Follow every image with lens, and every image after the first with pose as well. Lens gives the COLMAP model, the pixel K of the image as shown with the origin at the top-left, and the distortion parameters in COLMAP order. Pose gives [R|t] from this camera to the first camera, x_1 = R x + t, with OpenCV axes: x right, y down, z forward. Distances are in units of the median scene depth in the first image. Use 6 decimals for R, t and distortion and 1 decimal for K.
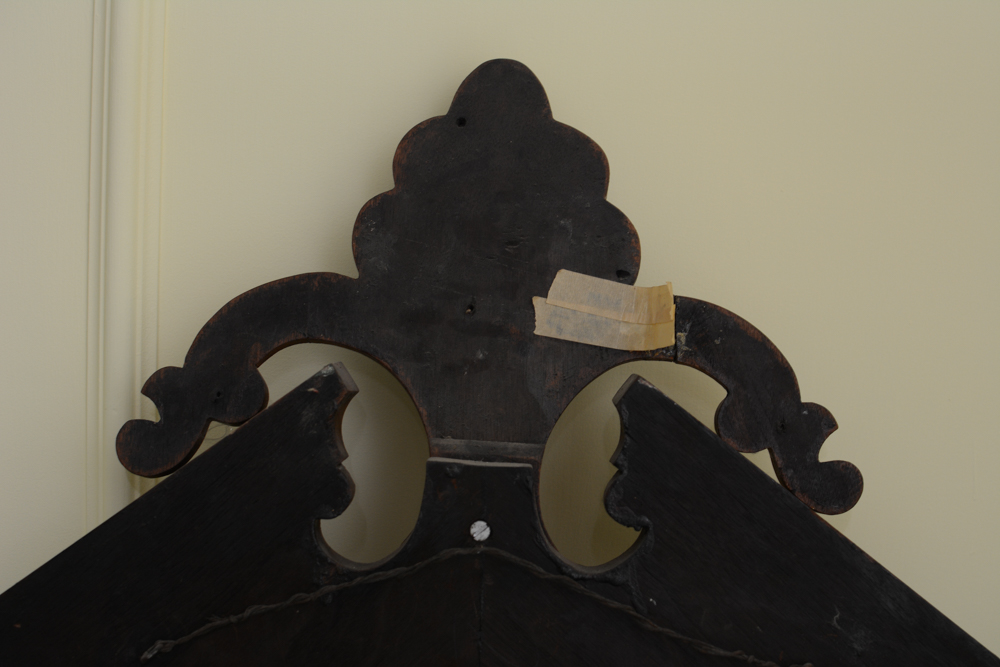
lens RADIAL K [[1658.7, 0, 503.9], [0, 1658.7, 331.6], [0, 0, 1]] dist [-0.164879, 0.000000]
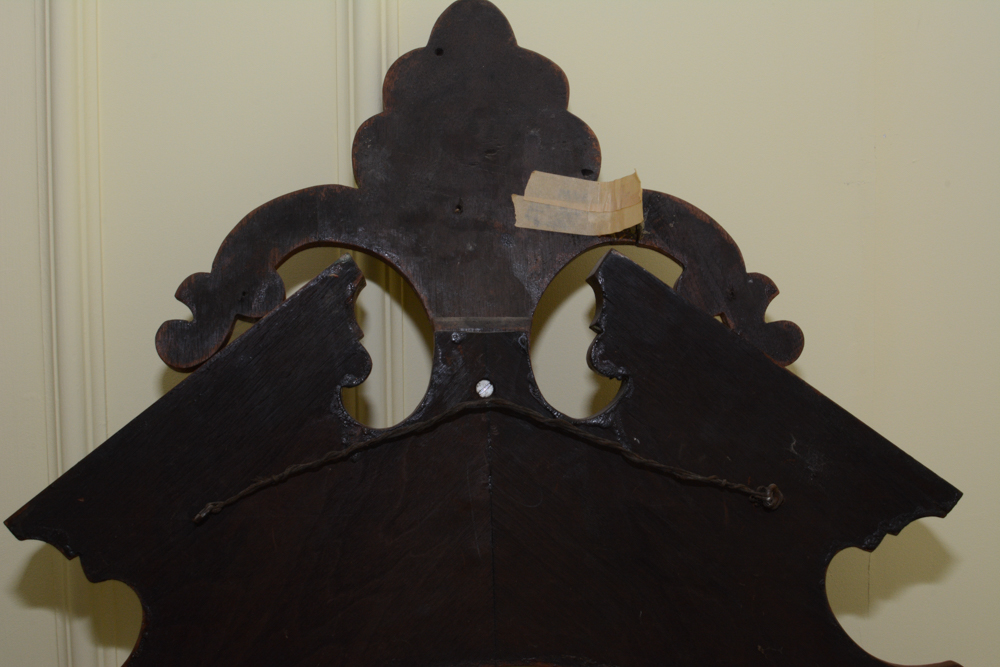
lens RADIAL K [[1658.7, 0, 498.4], [0, 1658.7, 334.5], [0, 0, 1]] dist [-0.164879, 0.000000]
pose [[0.995626, -0.057754, 0.073435, -0.083012], [0.060789, 0.997357, -0.039800, 0.122375], [-0.070942, 0.044090, 0.996506, -0.150810]]
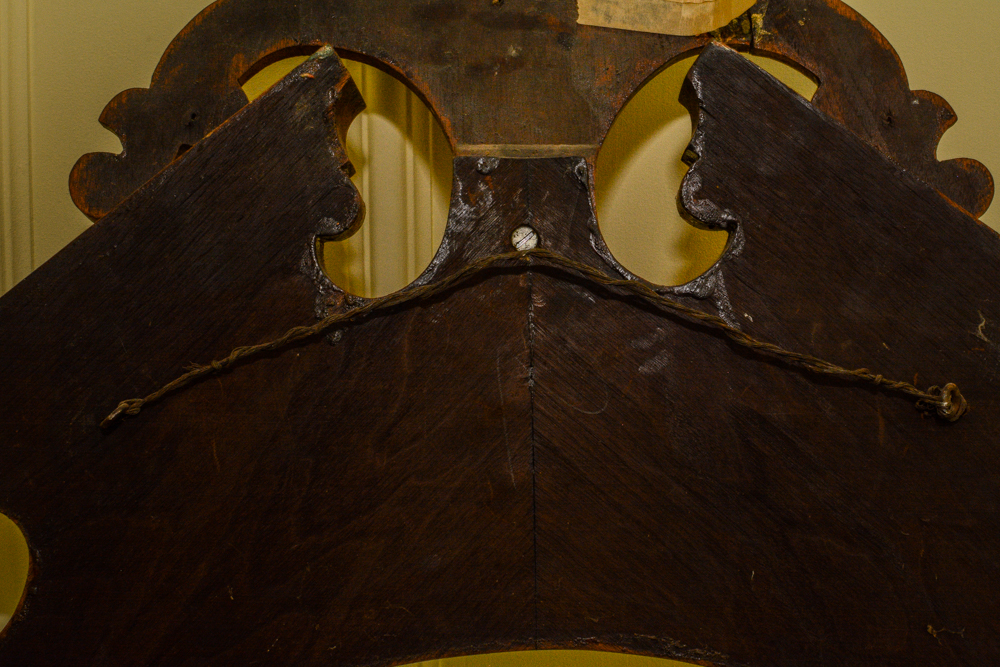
lens RADIAL K [[1658.7, 0, 496.1], [0, 1658.7, 333.8], [0, 0, 1]] dist [-0.164879, 0.000000]
pose [[0.998617, -0.050438, -0.014839, -0.017354], [0.049485, 0.997044, -0.058783, 0.199870], [0.017760, 0.057968, 0.998160, 0.199746]]
